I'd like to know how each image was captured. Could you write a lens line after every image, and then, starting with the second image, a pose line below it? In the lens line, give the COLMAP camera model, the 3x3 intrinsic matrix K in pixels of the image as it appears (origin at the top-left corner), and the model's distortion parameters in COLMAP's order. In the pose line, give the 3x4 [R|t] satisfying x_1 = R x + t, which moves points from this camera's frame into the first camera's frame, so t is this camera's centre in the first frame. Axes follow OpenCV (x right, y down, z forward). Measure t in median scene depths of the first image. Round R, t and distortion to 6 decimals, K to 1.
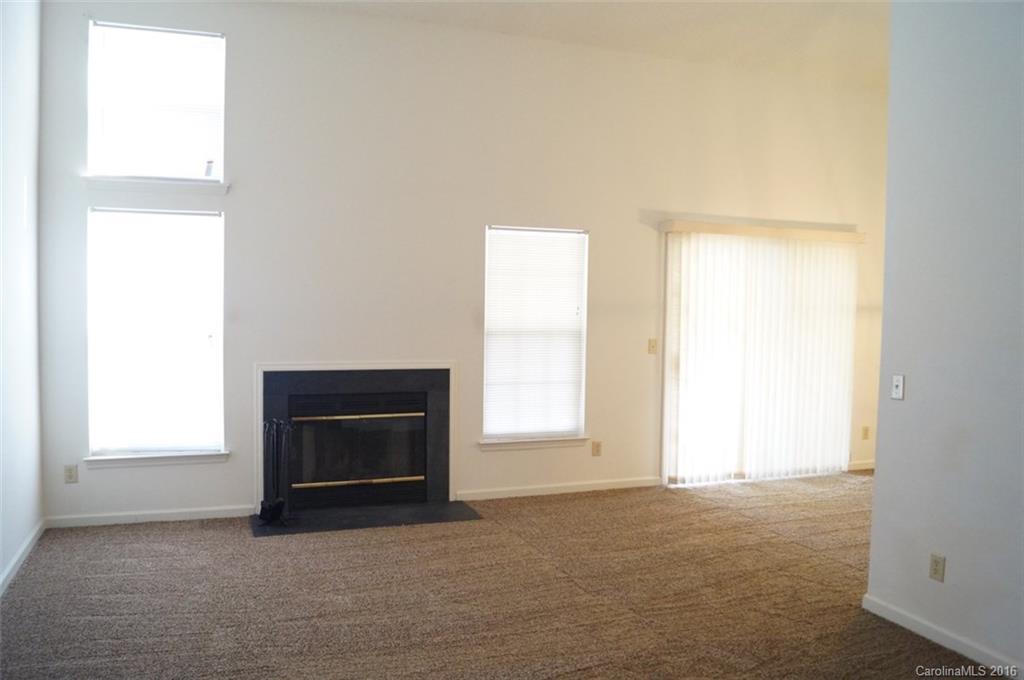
lens RADIAL K [[809.1, 0, 509.0], [0, 809.1, 339.0], [0, 0, 1]] dist [-0.080361, 0.011724]
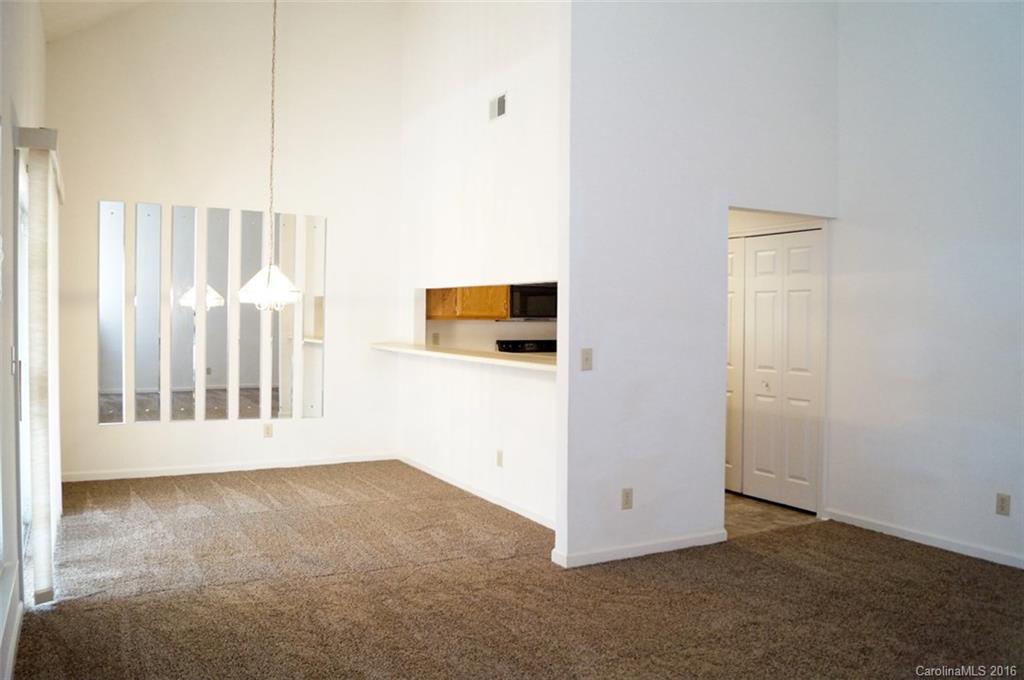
lens RADIAL K [[809.1, 0, 505.0], [0, 809.1, 340.2], [0, 0, 1]] dist [-0.080361, 0.011724]
pose [[-0.114884, -0.045801, 0.992322, -0.405047], [0.047285, 0.997552, 0.051517, -0.016452], [-0.992253, 0.052841, -0.112437, 0.807602]]
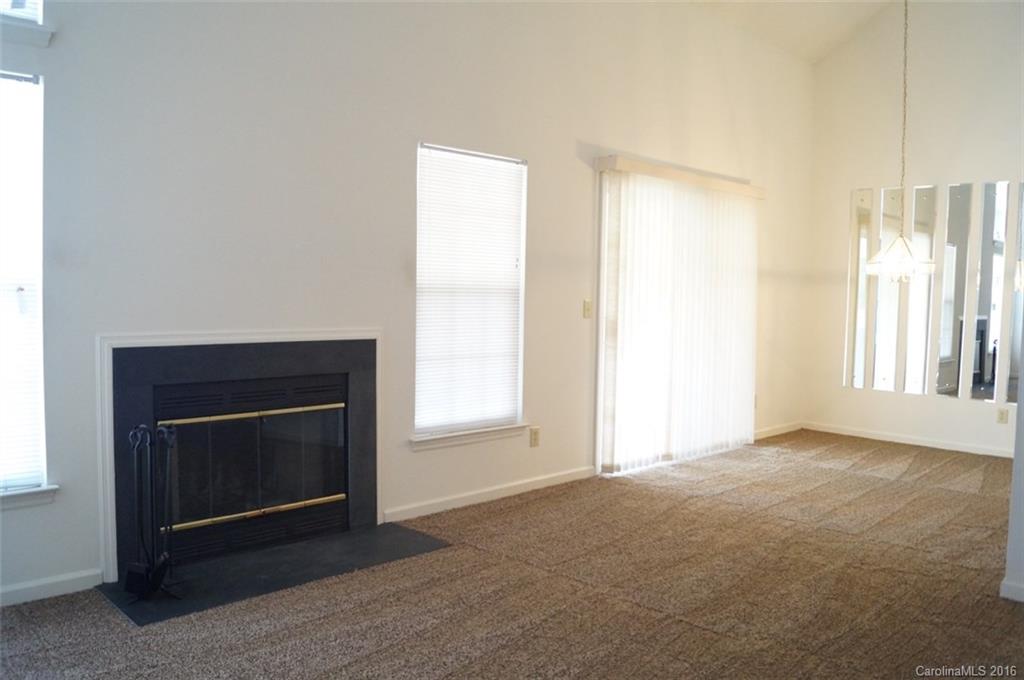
lens RADIAL K [[809.1, 0, 513.0], [0, 809.1, 340.9], [0, 0, 1]] dist [-0.080361, 0.011724]
pose [[0.912749, -0.023859, 0.407823, -0.252458], [0.016048, 0.999617, 0.022565, 0.024141], [-0.408206, -0.014052, 0.912782, 0.304466]]
